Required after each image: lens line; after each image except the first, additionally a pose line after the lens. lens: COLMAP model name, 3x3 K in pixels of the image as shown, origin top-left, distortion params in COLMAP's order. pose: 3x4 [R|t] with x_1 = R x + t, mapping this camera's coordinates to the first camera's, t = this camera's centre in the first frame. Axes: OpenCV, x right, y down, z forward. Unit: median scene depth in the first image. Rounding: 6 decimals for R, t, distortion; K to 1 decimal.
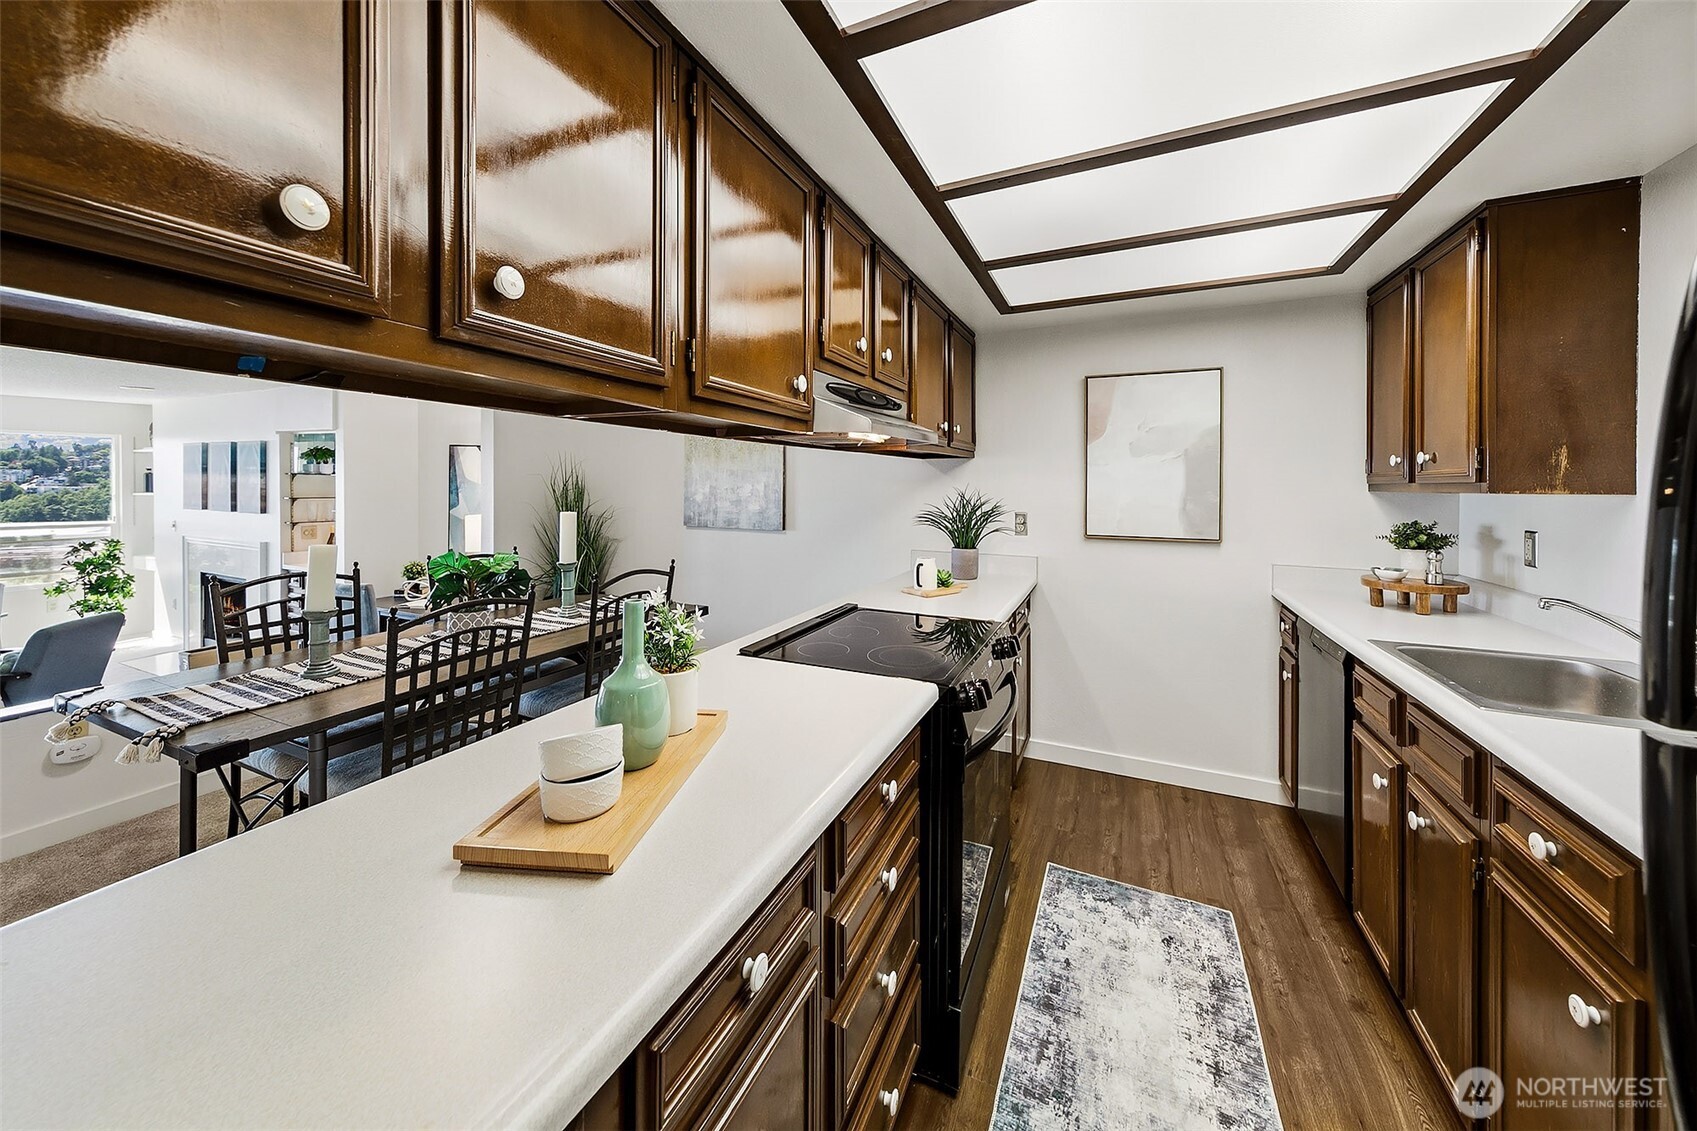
lens RADIAL K [[593.5, 0, 830.2], [0, 593.5, 480.0], [0, 0, 1]] dist [0.001861, 0.000288]
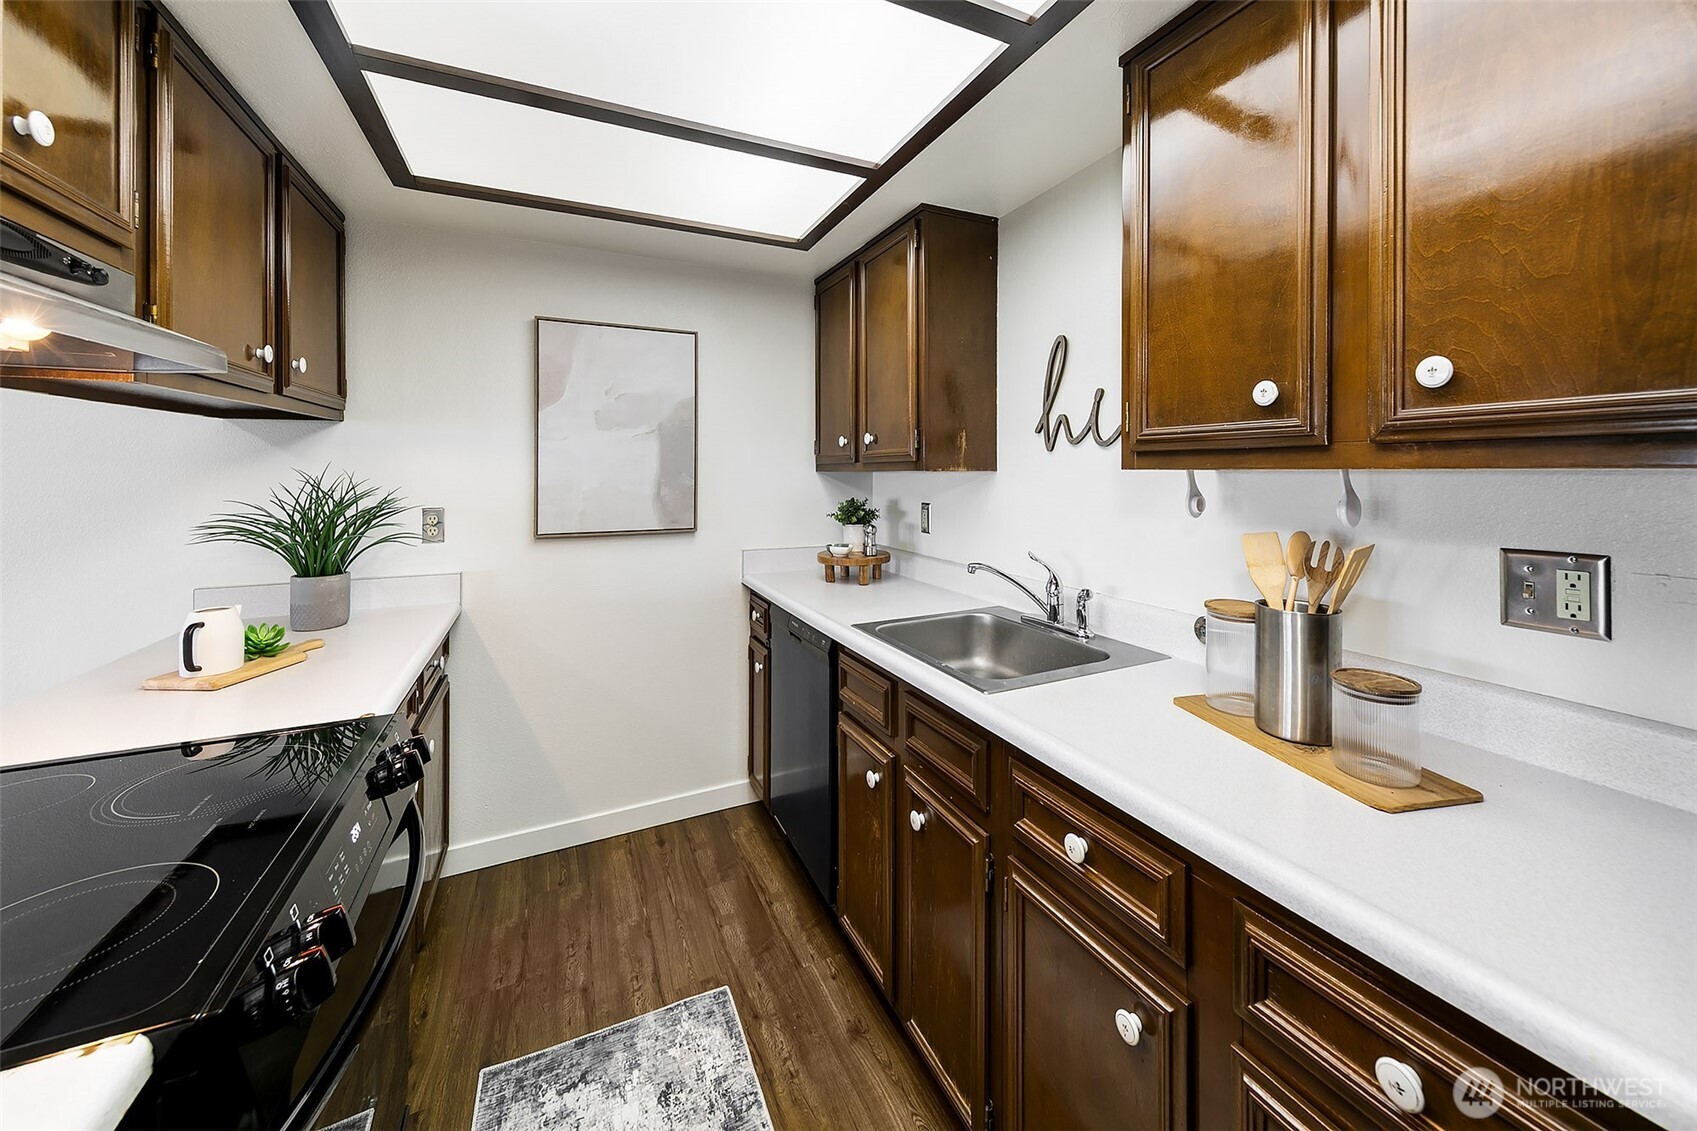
lens RADIAL K [[640.2, 0, 868.7], [0, 640.2, 469.3], [0, 0, 1]] dist [0.006525, -0.000277]
pose [[0.616798, -0.002447, 0.787117, 0.087025], [-0.003179, 0.999979, 0.005600, 0.009629], [-0.787115, -0.005956, 0.616778, 0.266665]]
